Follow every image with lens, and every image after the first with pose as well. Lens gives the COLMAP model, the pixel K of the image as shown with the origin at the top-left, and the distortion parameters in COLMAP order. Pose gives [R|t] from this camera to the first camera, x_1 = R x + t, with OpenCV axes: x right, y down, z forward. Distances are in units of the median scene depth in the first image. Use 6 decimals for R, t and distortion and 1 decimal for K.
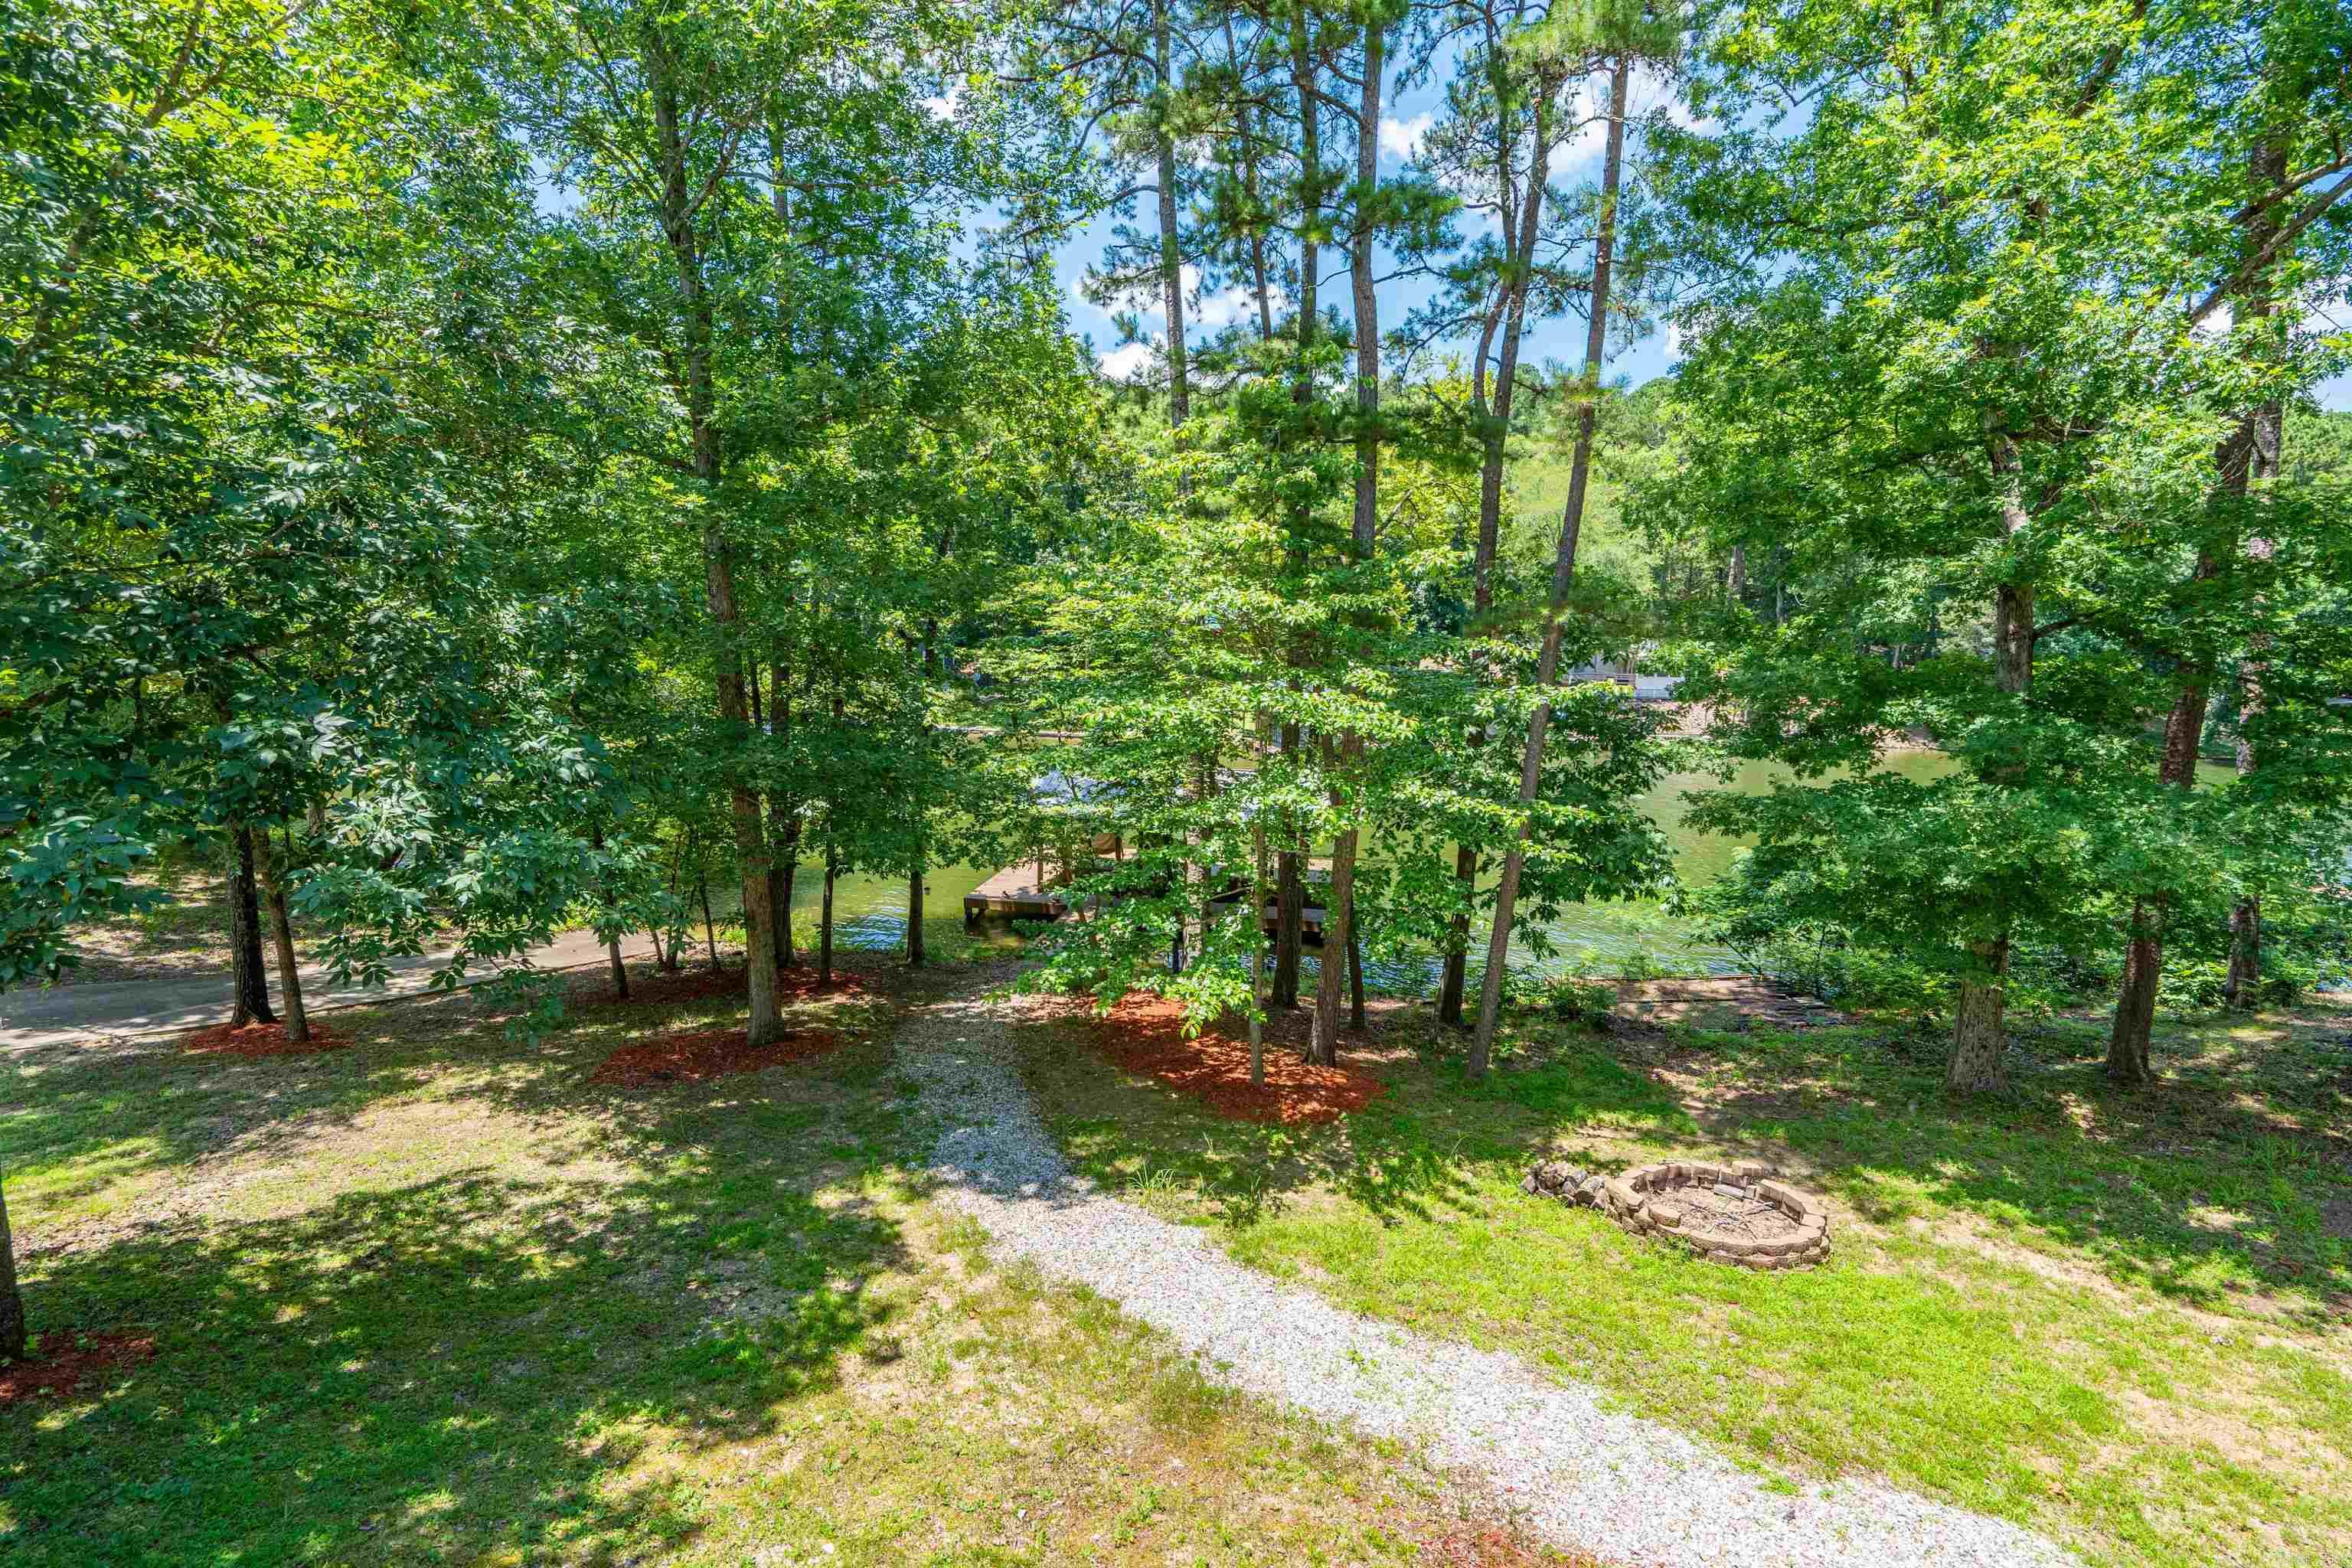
lens RADIAL K [[1085.0, 0, 1180.5], [0, 1085.0, 780.8], [0, 0, 1]] dist [-0.002100, 0.002256]
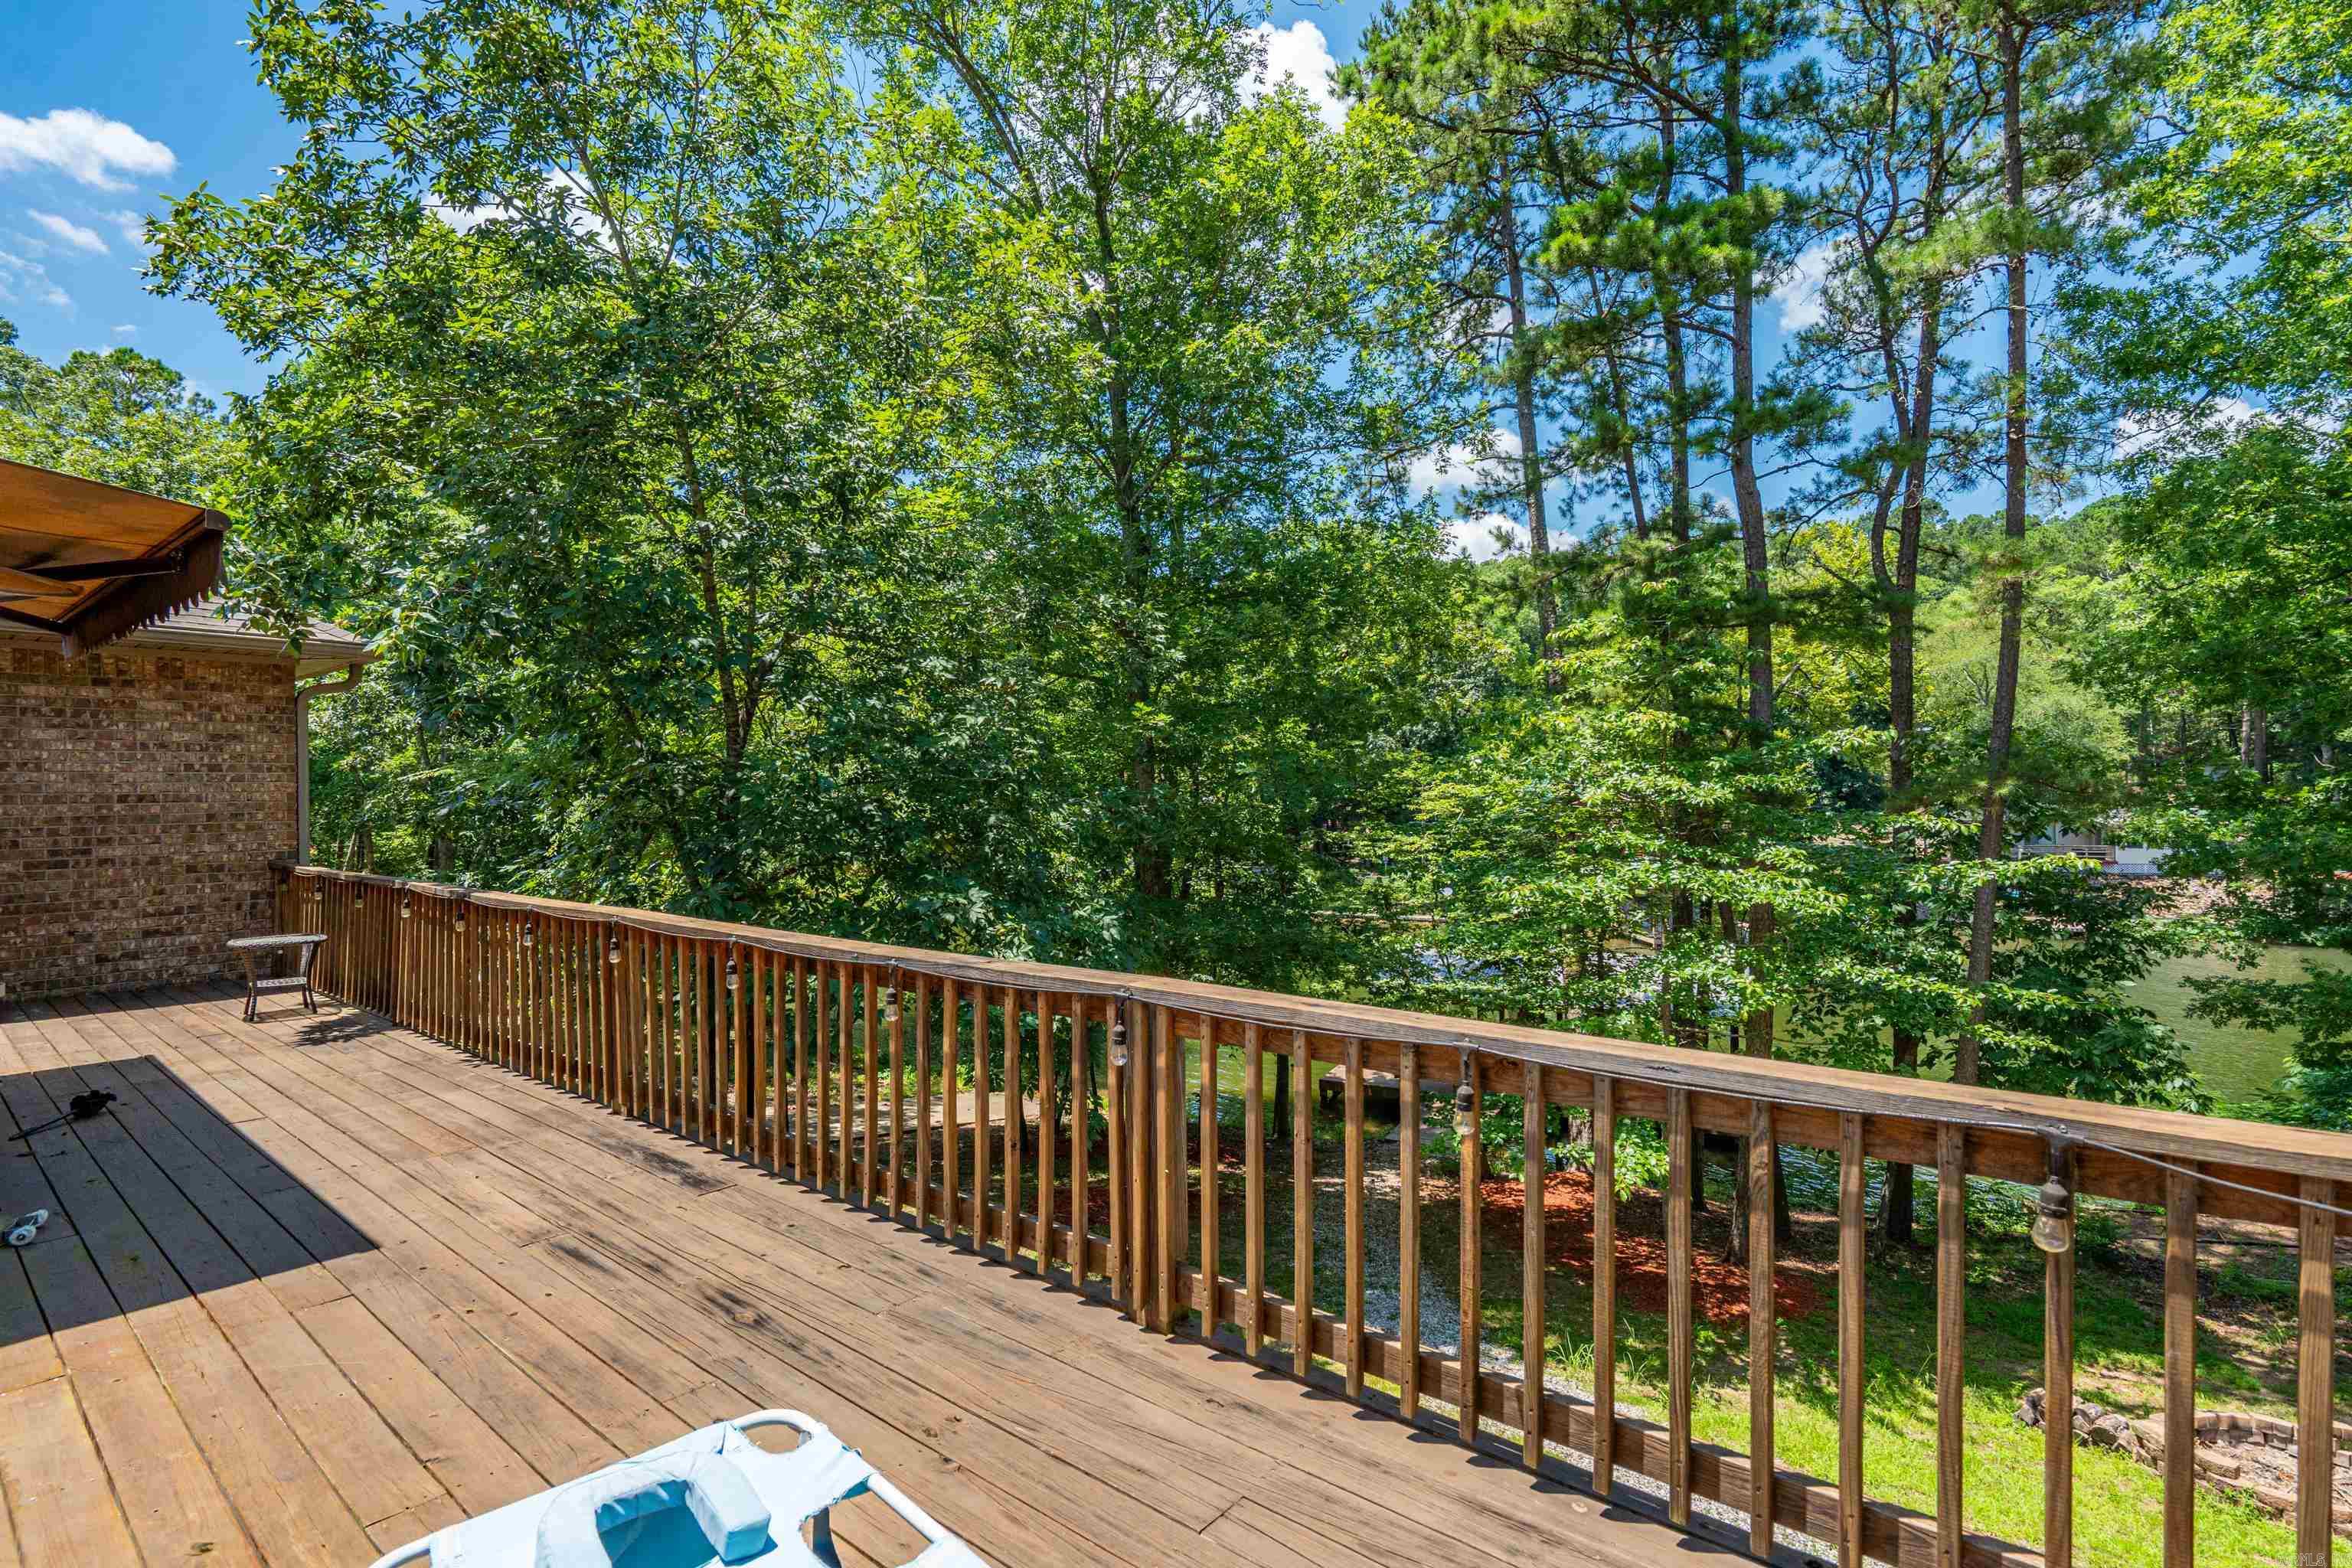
lens RADIAL K [[1085.0, 0, 1167.2], [0, 1085.0, 786.4], [0, 0, 1]] dist [-0.002100, 0.002256]
pose [[0.948446, -0.032404, -0.315278, -0.040973], [-0.018777, 0.987268, -0.157956, 0.010422], [0.316382, 0.155733, 0.935762, -0.113763]]
